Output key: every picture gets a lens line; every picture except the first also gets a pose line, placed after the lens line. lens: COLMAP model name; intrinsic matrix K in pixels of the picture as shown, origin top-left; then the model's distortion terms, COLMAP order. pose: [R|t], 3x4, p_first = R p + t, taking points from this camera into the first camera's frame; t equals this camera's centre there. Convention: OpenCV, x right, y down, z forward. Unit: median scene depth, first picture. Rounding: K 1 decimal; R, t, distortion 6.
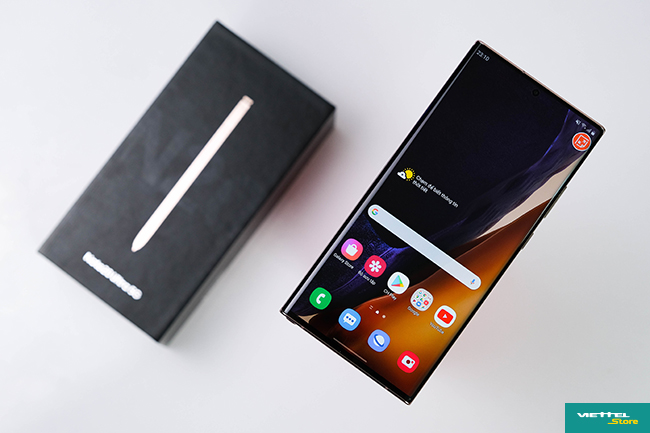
lens RADIAL K [[1262.2, 0, 324.5], [0, 1262.2, 216.0], [0, 0, 1]] dist [0.106094, 0.000000]
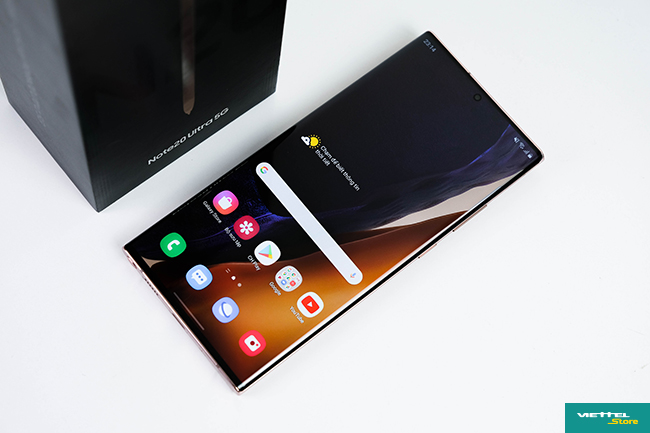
lens RADIAL K [[1238.4, 0, 325.6], [0, 1238.4, 216.9], [0, 0, 1]] dist [-0.000442, 0.000000]
pose [[0.949824, 0.296794, 0.098734, 0.006520], [-0.296440, 0.954871, -0.018575, 0.033317], [-0.099791, -0.011626, 0.994941, 0.170332]]
